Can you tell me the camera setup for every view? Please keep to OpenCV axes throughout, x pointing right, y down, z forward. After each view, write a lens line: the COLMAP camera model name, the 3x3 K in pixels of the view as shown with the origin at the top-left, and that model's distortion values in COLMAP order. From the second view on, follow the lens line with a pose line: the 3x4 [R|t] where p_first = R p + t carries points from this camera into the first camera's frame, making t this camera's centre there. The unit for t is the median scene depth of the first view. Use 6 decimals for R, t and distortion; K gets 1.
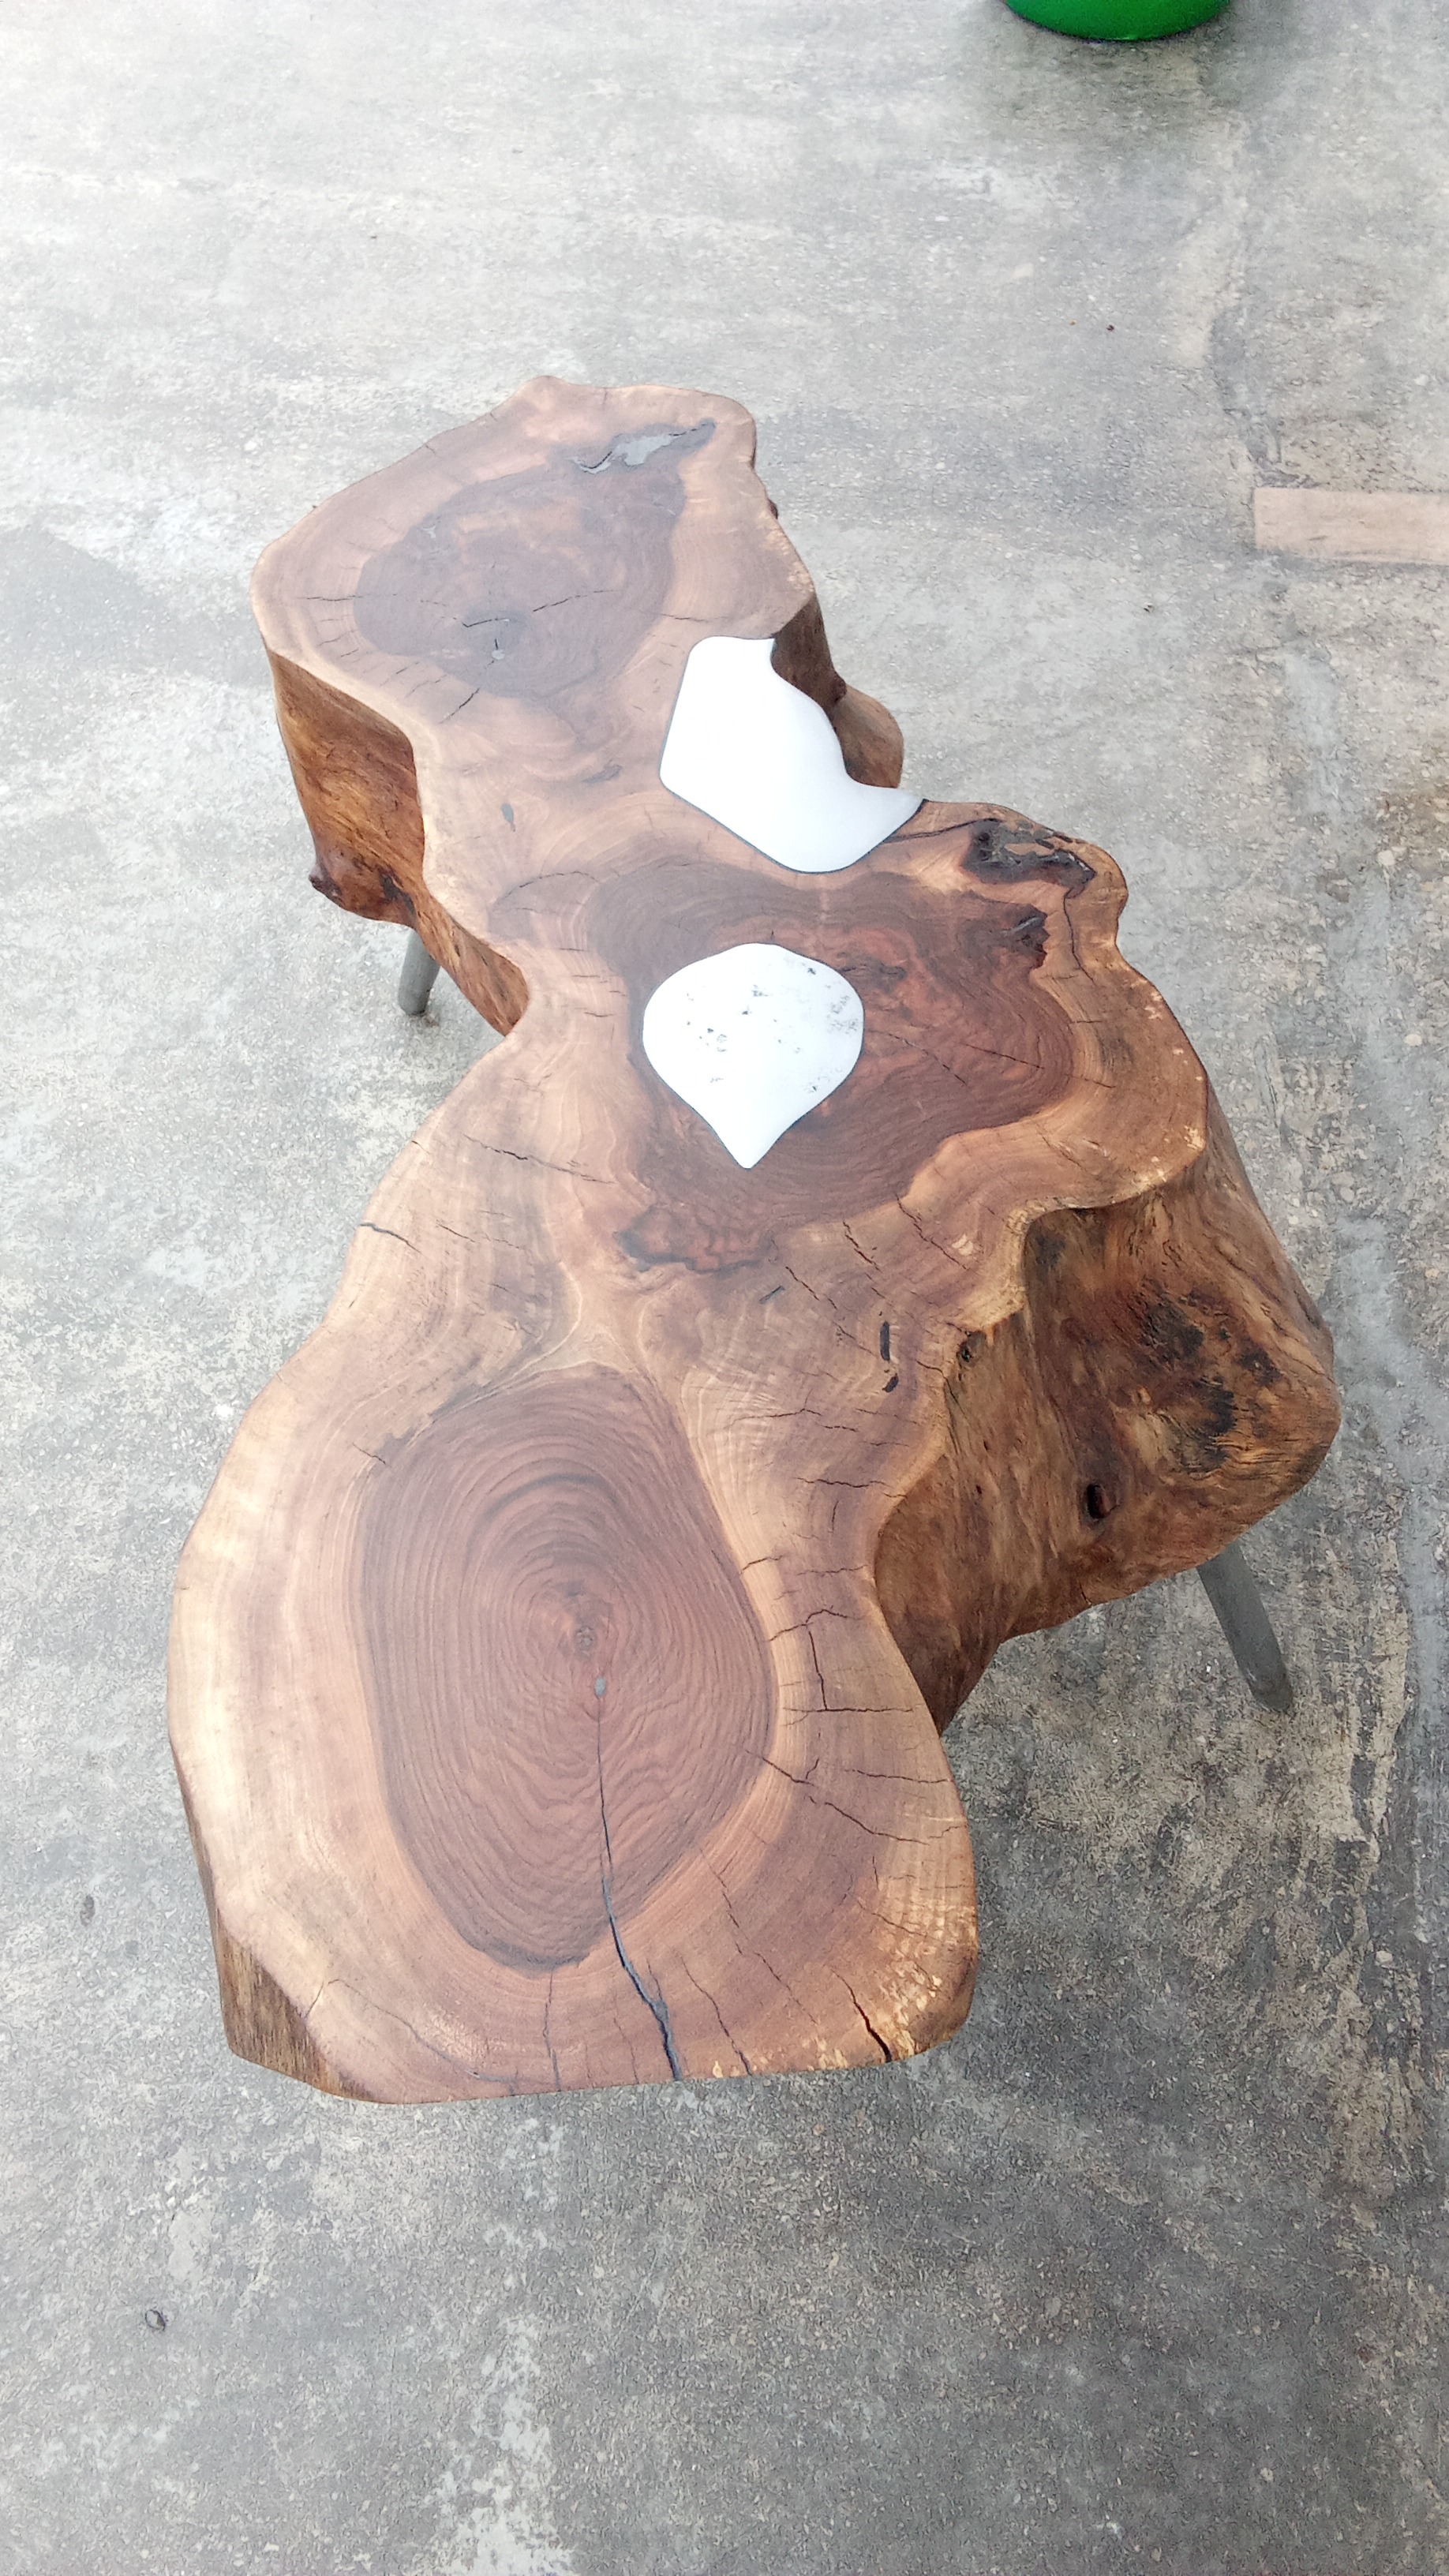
lens RADIAL K [[2031.6, 0, 718.0], [0, 2031.6, 1256.7], [0, 0, 1]] dist [0.104011, -0.165552]
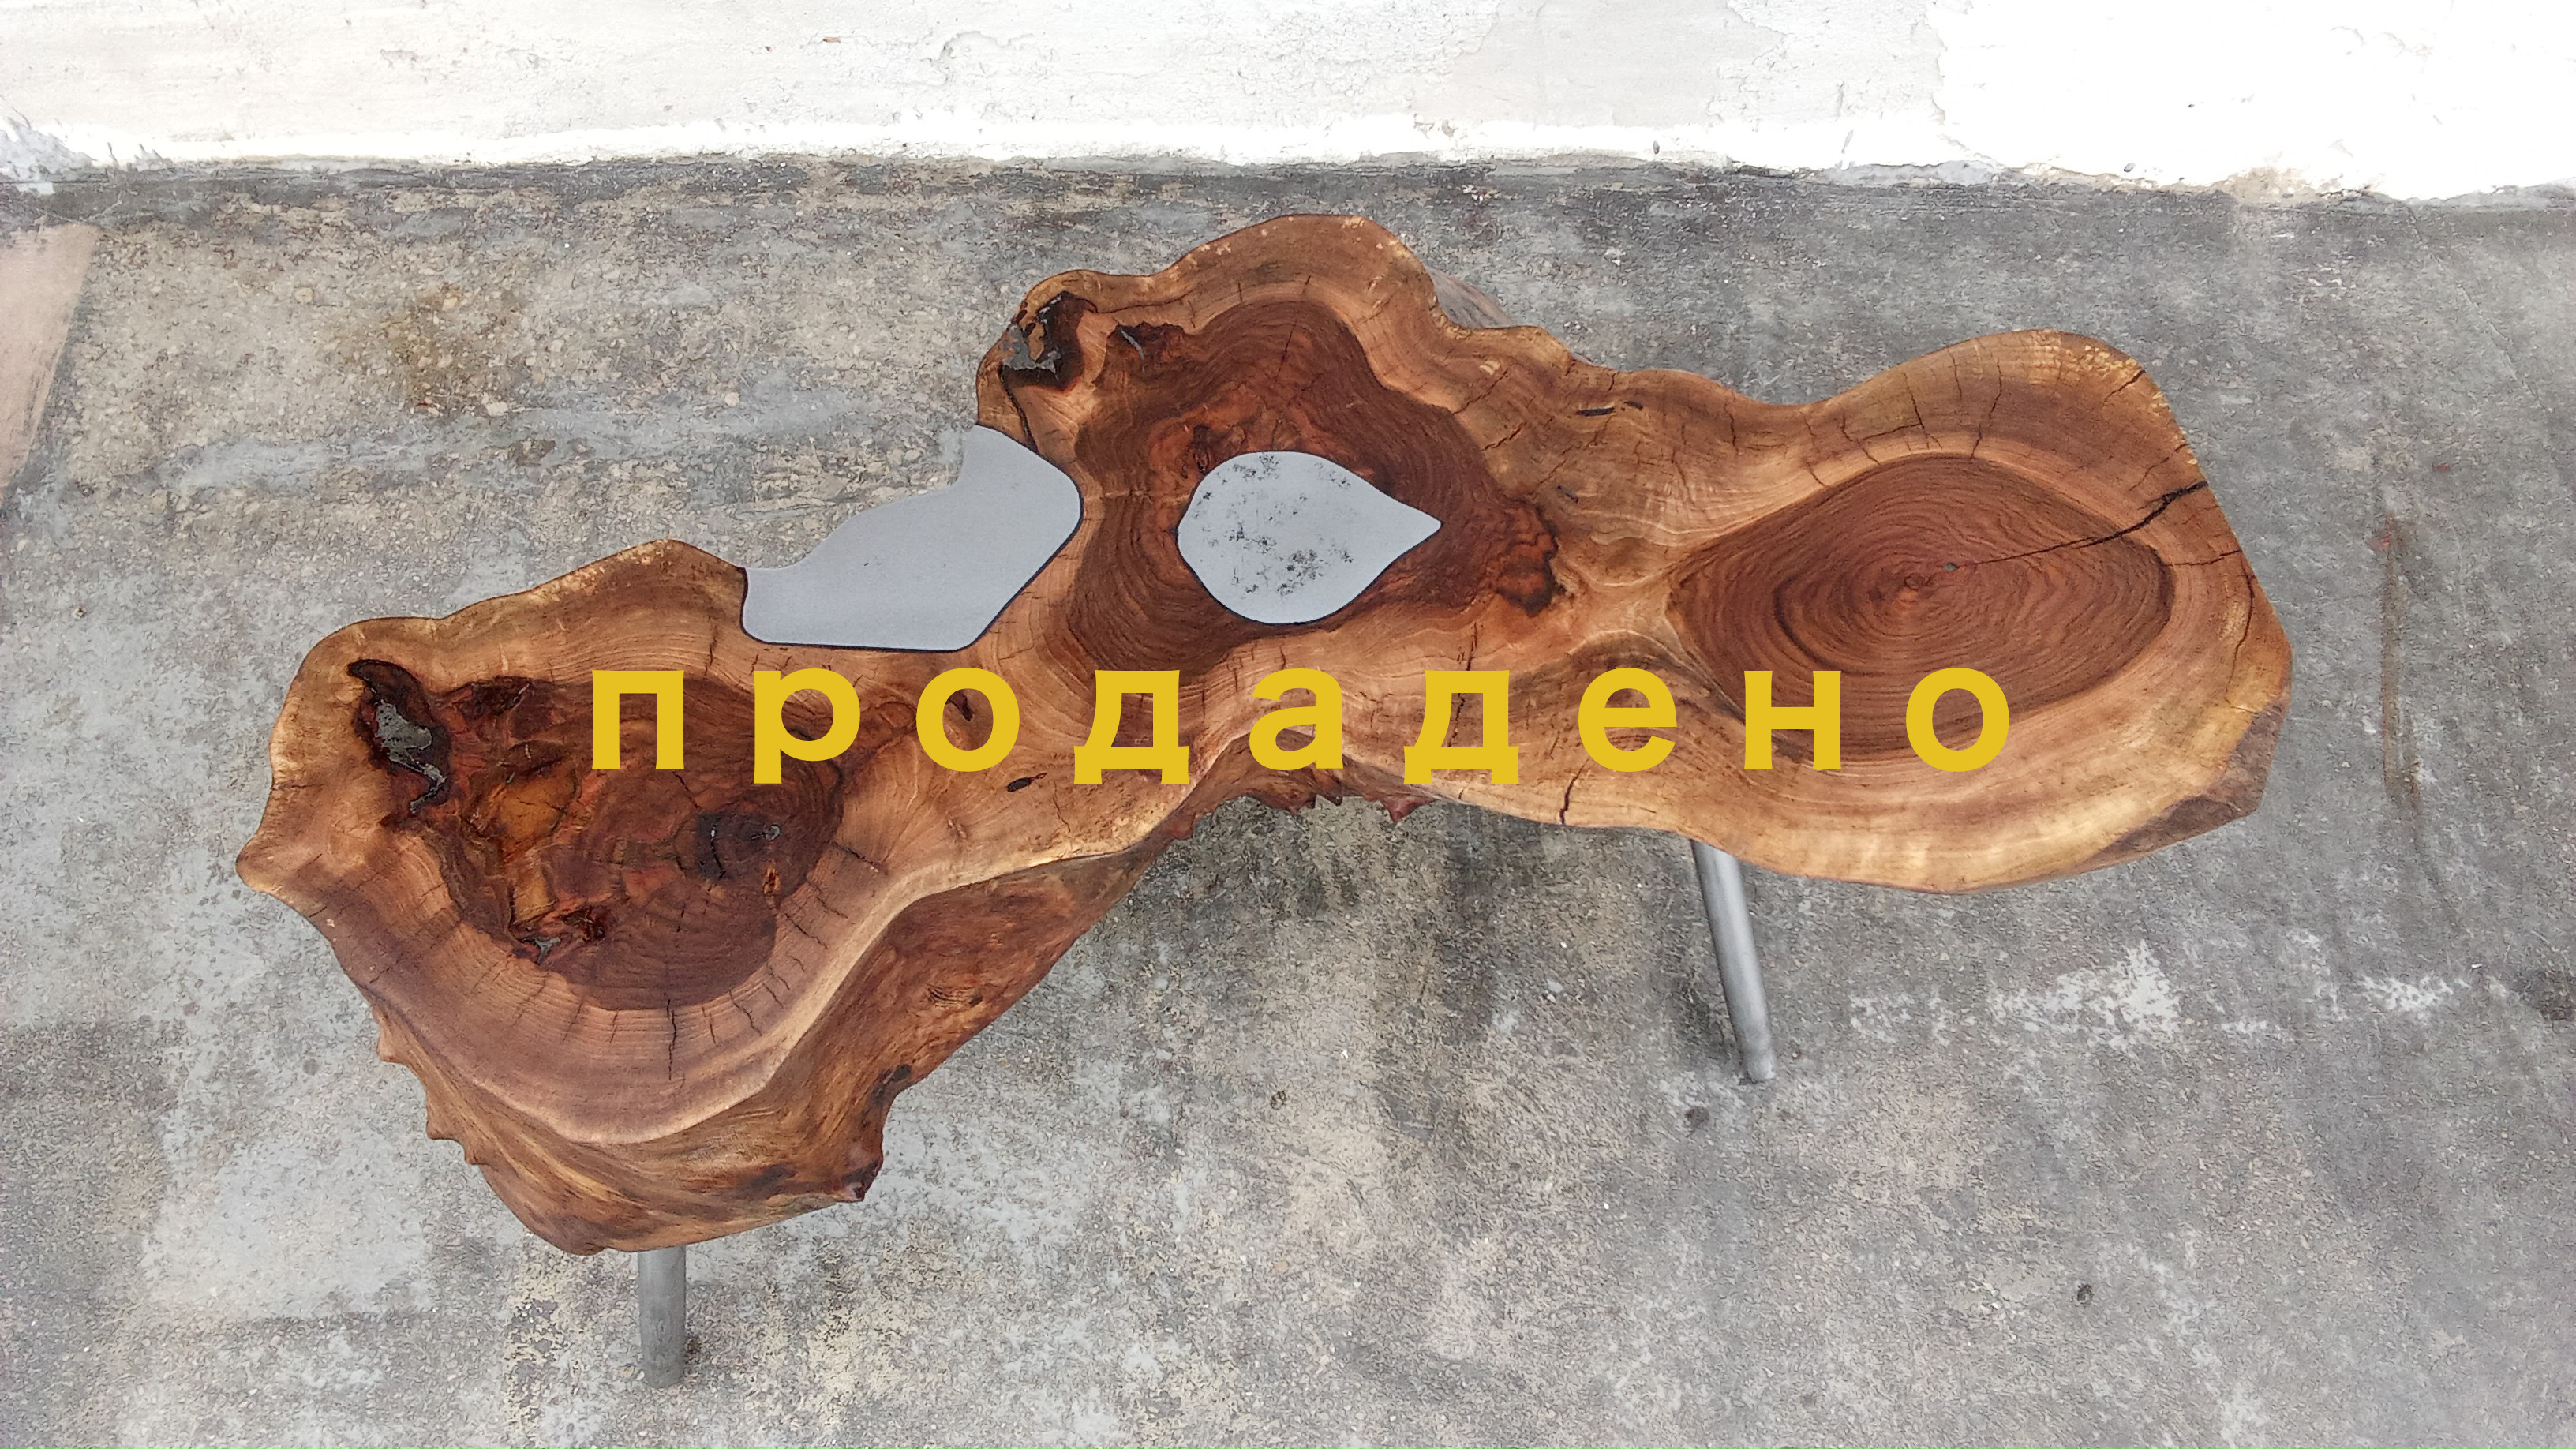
lens RADIAL K [[2031.6, 0, 1252.0], [0, 2031.6, 733.1], [0, 0, 1]] dist [0.104011, -0.165552]
pose [[-0.124873, -0.869899, 0.477162, -0.471813], [0.835998, 0.166752, 0.522781, -0.541119], [-0.534335, 0.464187, 0.706411, 0.242554]]
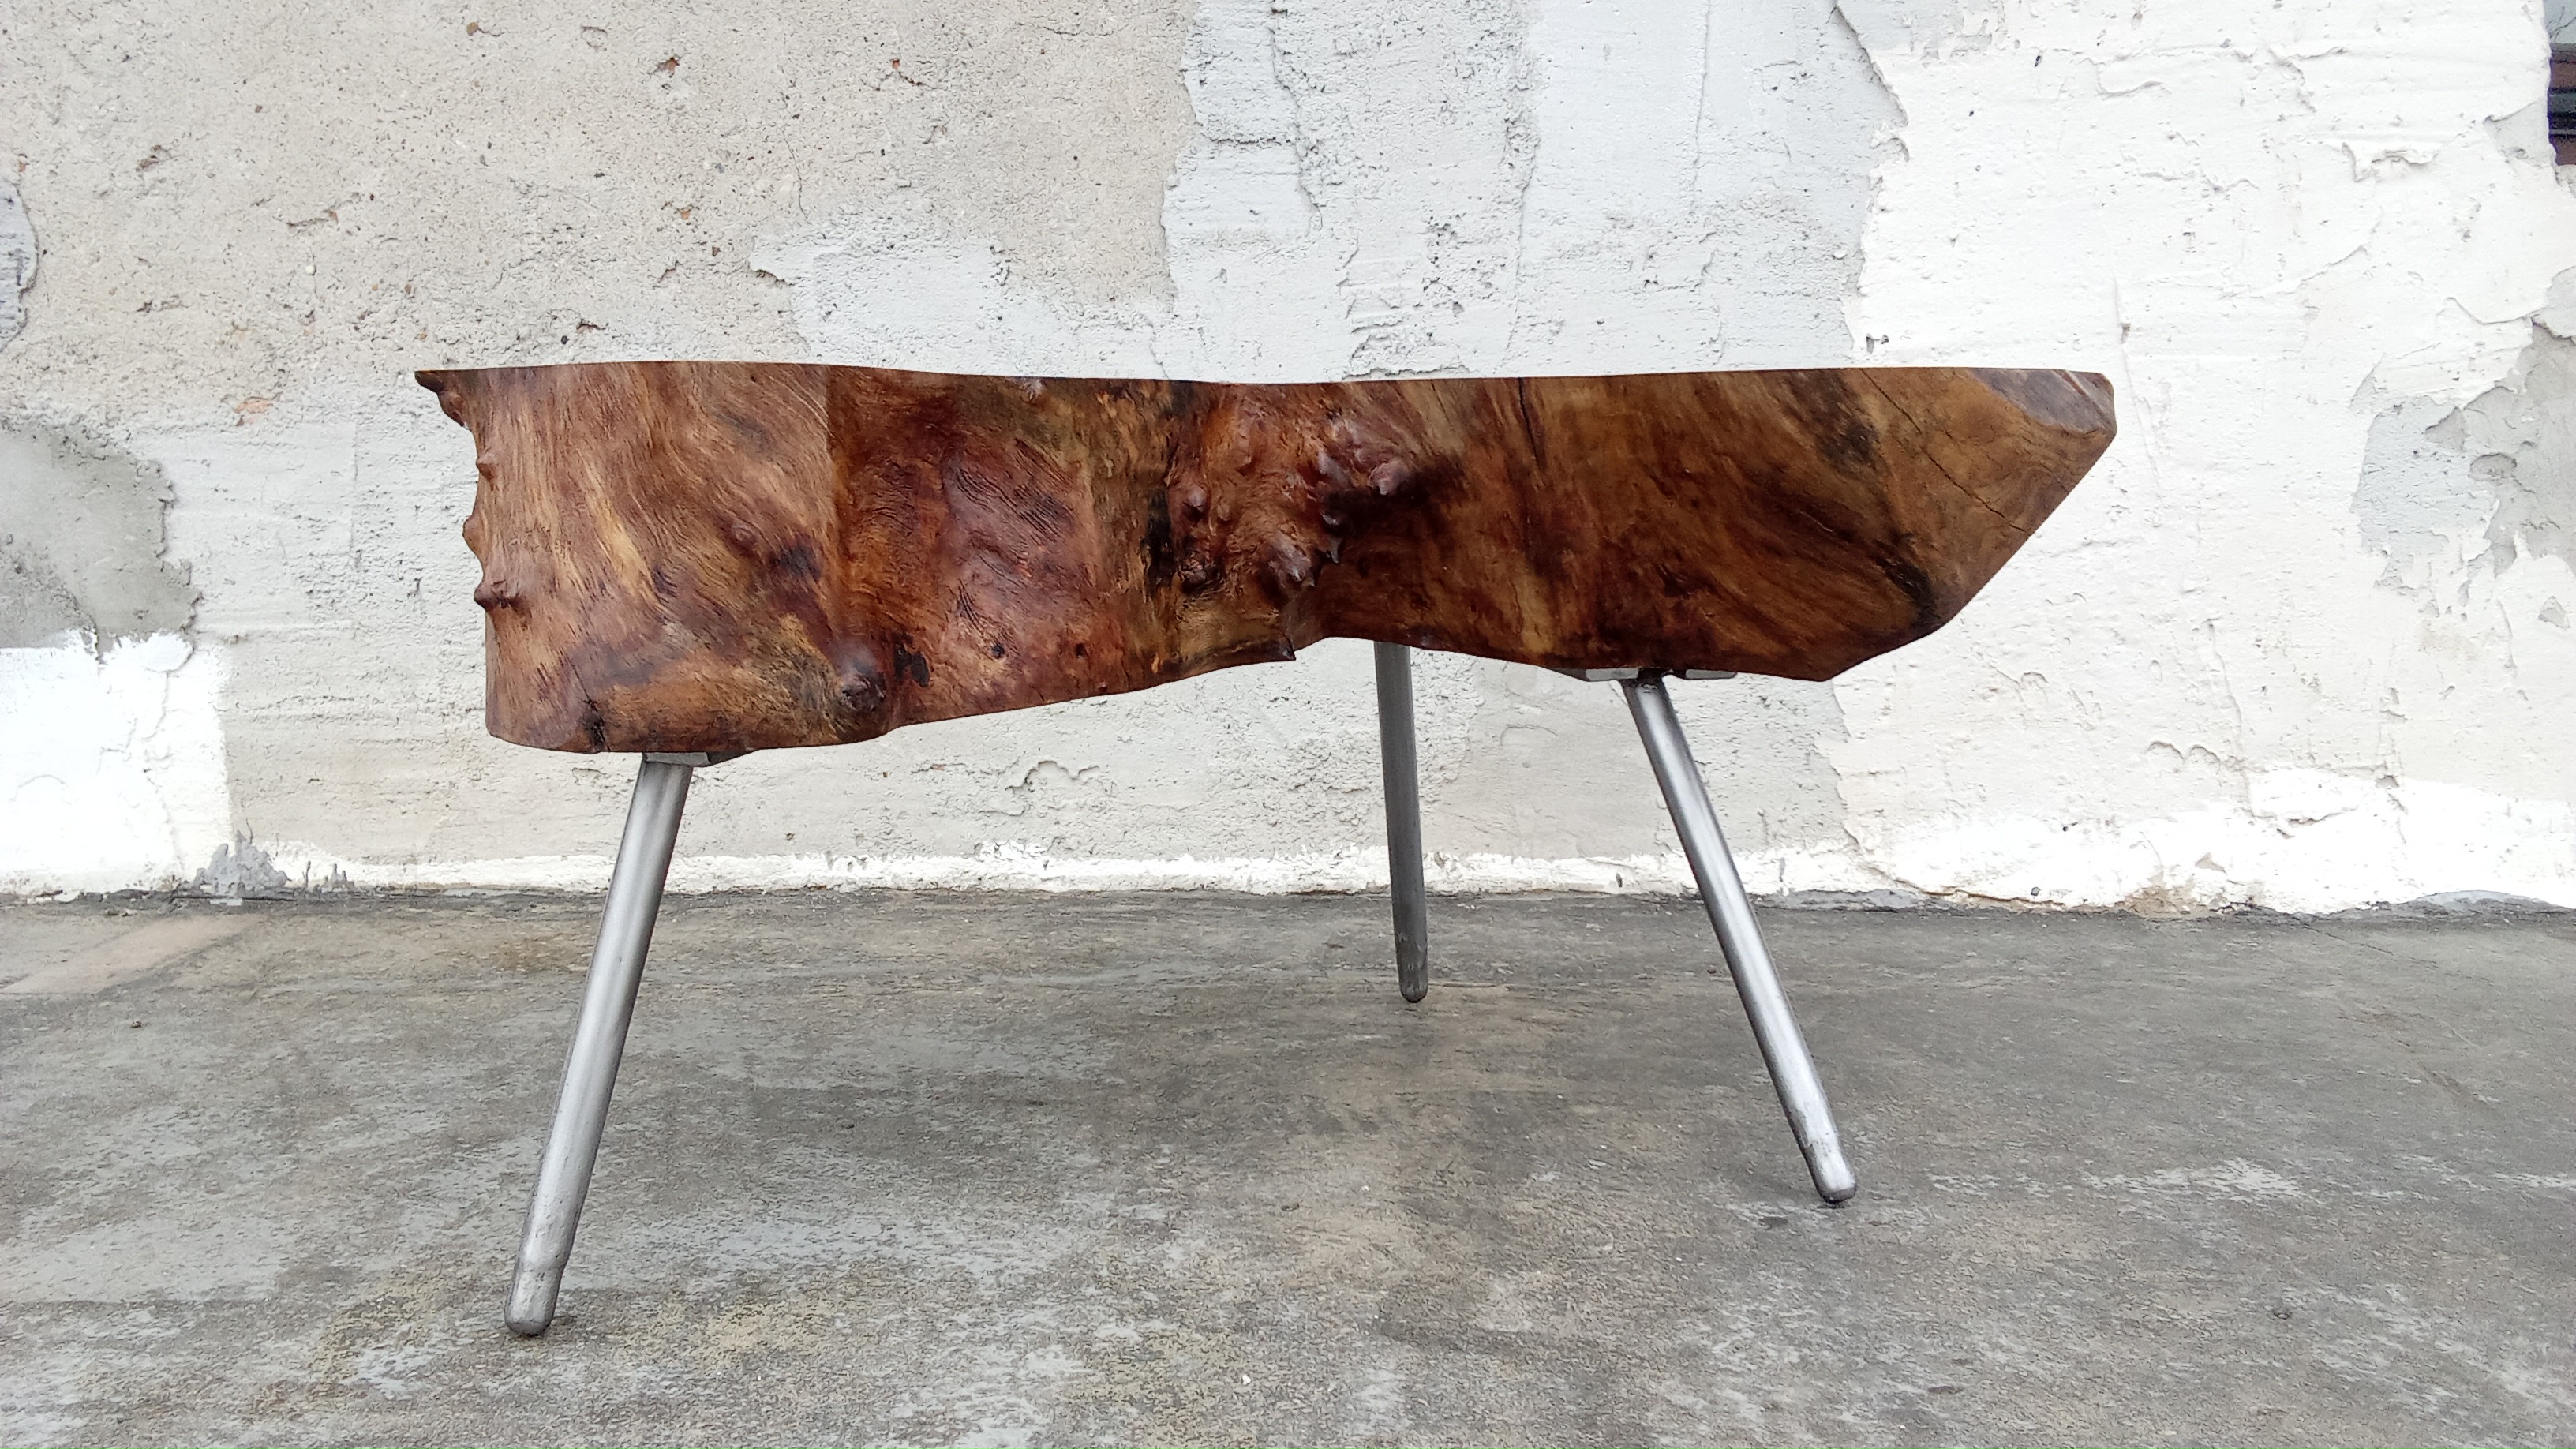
lens RADIAL K [[2031.6, 0, 1248.5], [0, 2031.6, 720.1], [0, 0, 1]] dist [0.104011, -0.165552]
pose [[-0.102917, -0.107839, 0.988827, -1.091711], [0.838810, 0.524884, 0.144546, -0.173377], [-0.534608, 0.844315, 0.036437, 0.931487]]
